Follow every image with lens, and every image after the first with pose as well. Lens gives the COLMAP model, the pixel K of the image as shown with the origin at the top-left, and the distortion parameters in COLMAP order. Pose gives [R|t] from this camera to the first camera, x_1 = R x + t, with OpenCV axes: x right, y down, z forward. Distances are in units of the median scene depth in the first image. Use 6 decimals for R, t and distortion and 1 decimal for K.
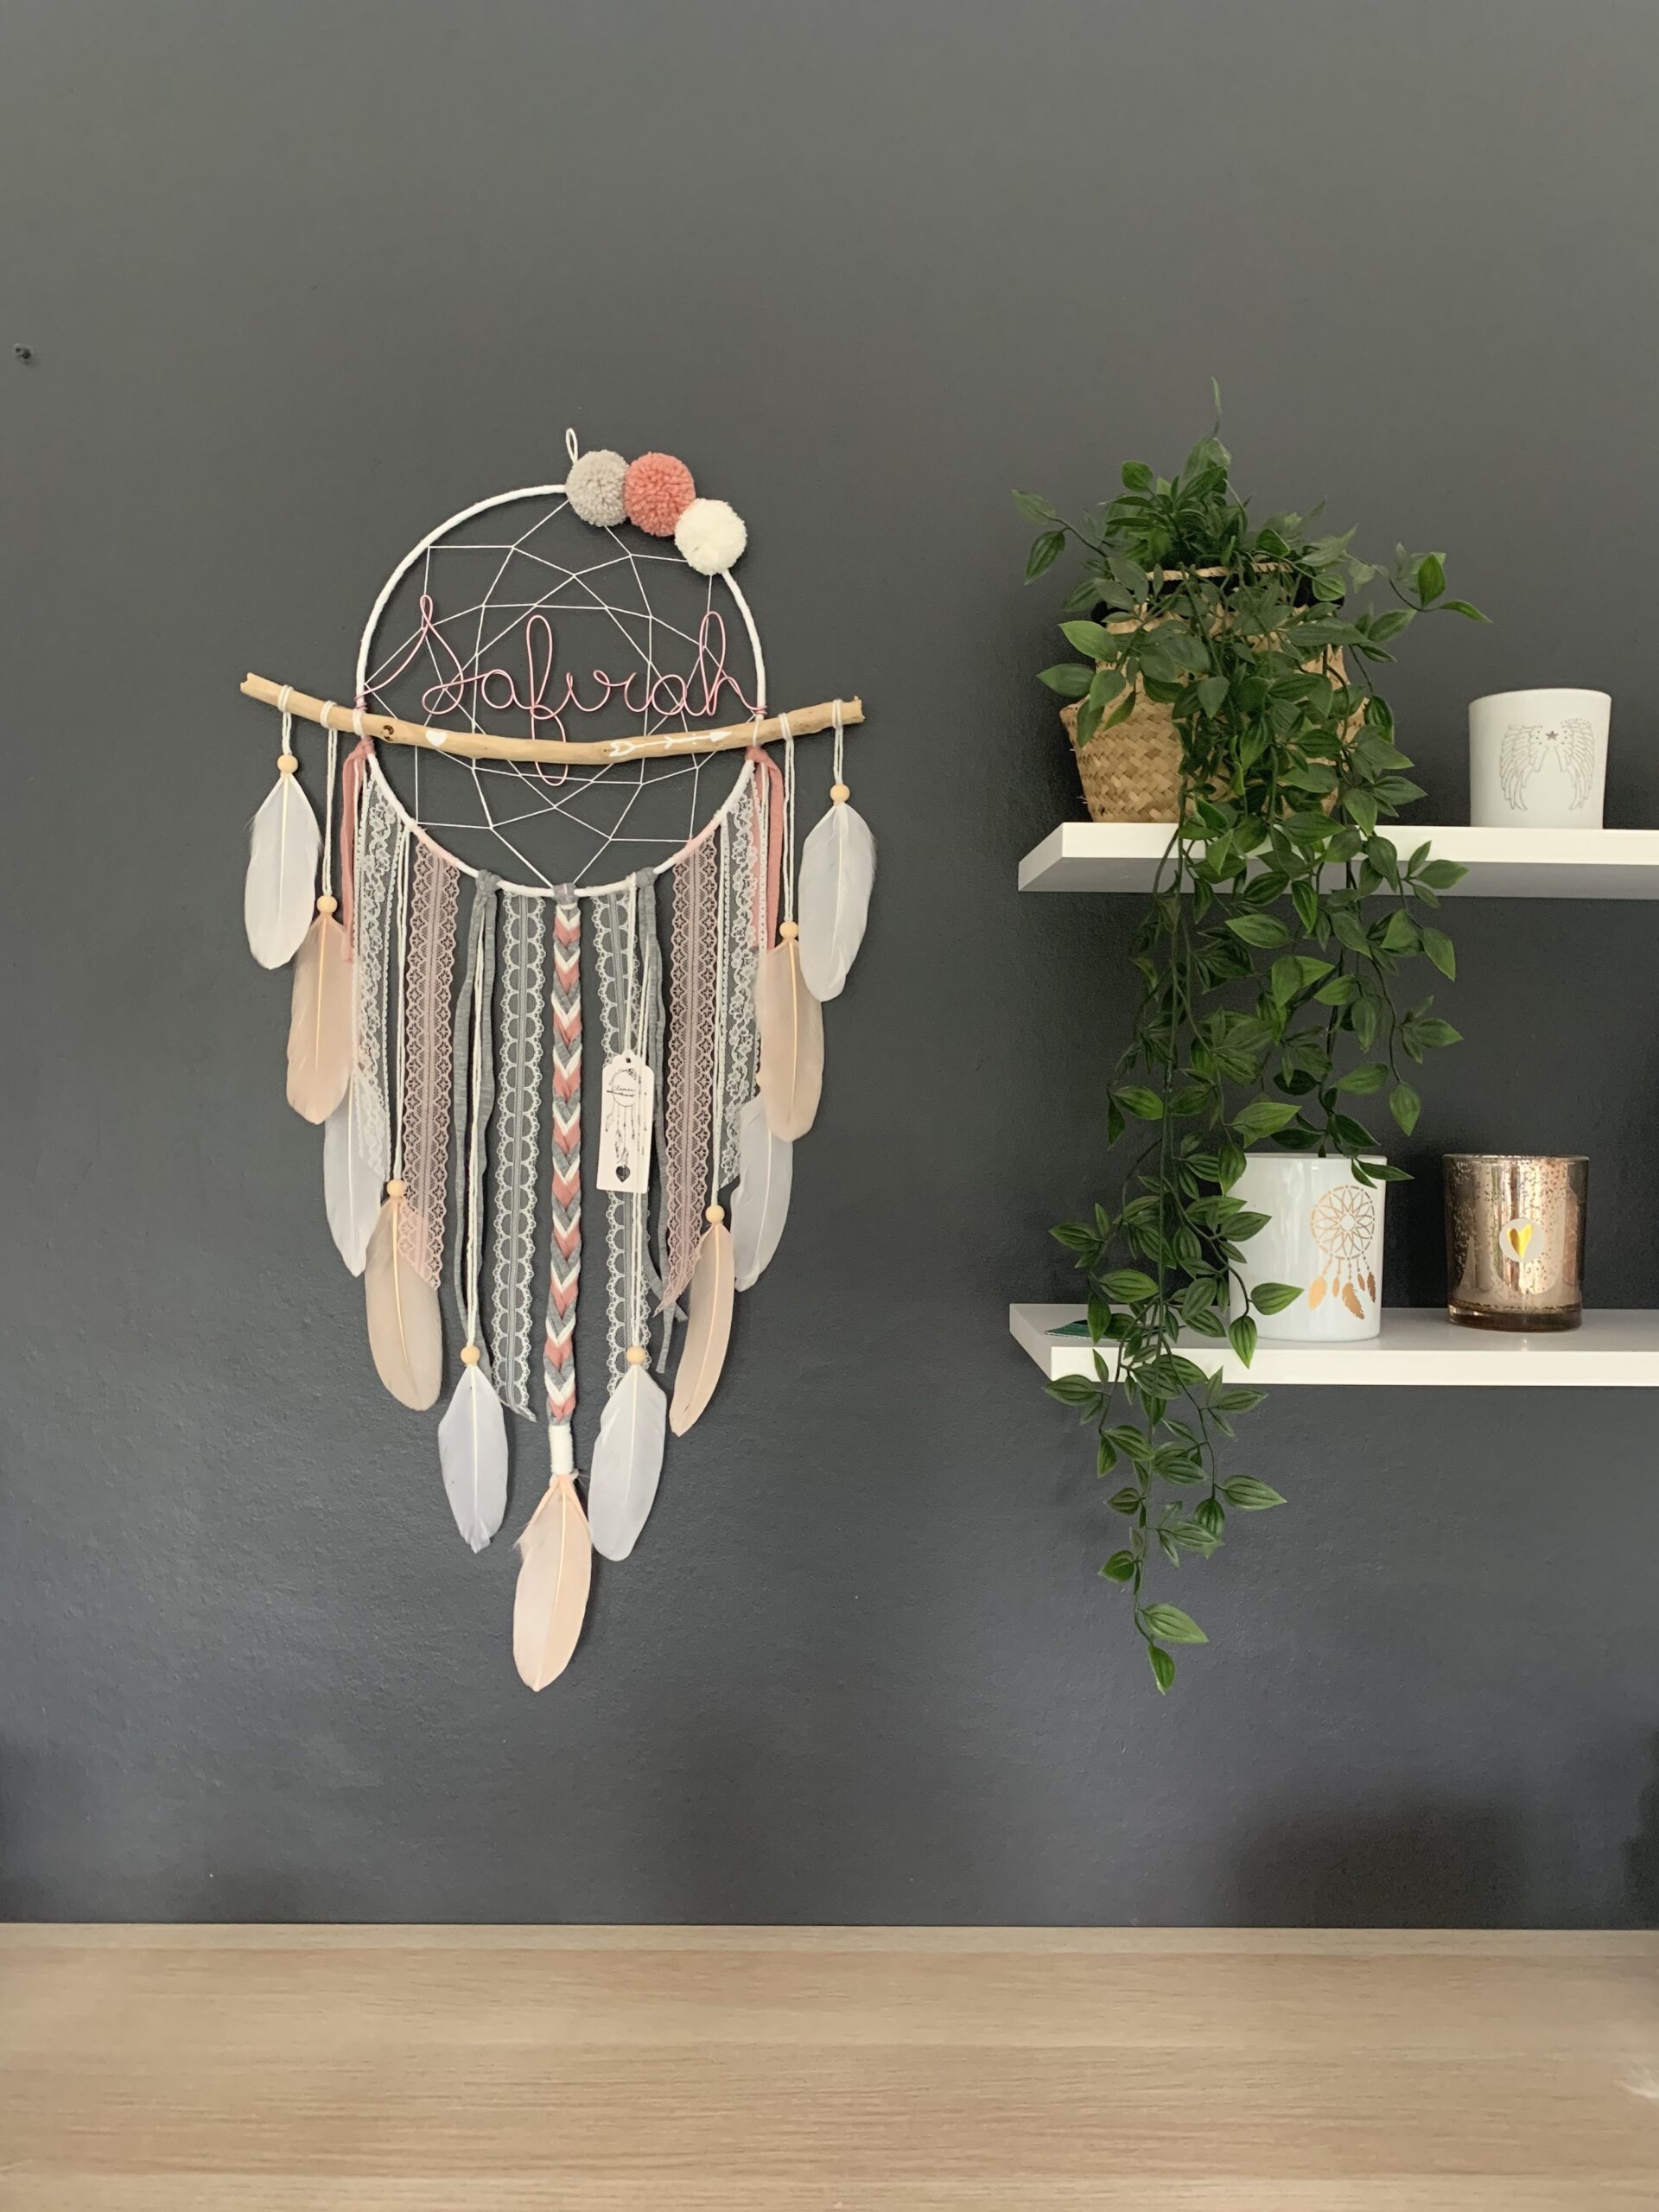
lens RADIAL K [[1687.0, 0, 829.5], [0, 1687.0, 1106.0], [0, 0, 1]] dist [-0.020526, -0.007785]
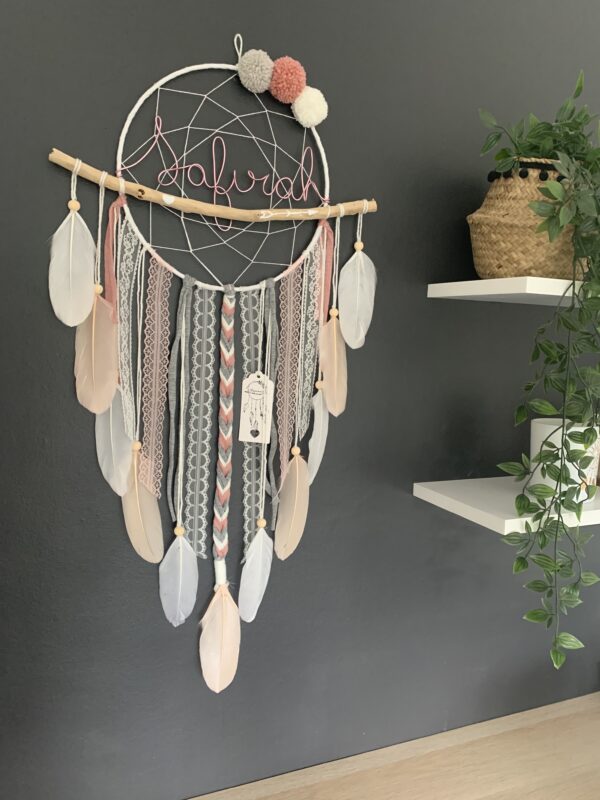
lens RADIAL K [[610.1, 0, 300.0], [0, 610.1, 400.0], [0, 0, 1]] dist [-0.020526, -0.007785]
pose [[0.929937, -0.017767, 0.367290, -0.337732], [-0.016825, 0.995730, 0.090764, -0.065495], [-0.367335, -0.090584, 0.925667, 0.322994]]
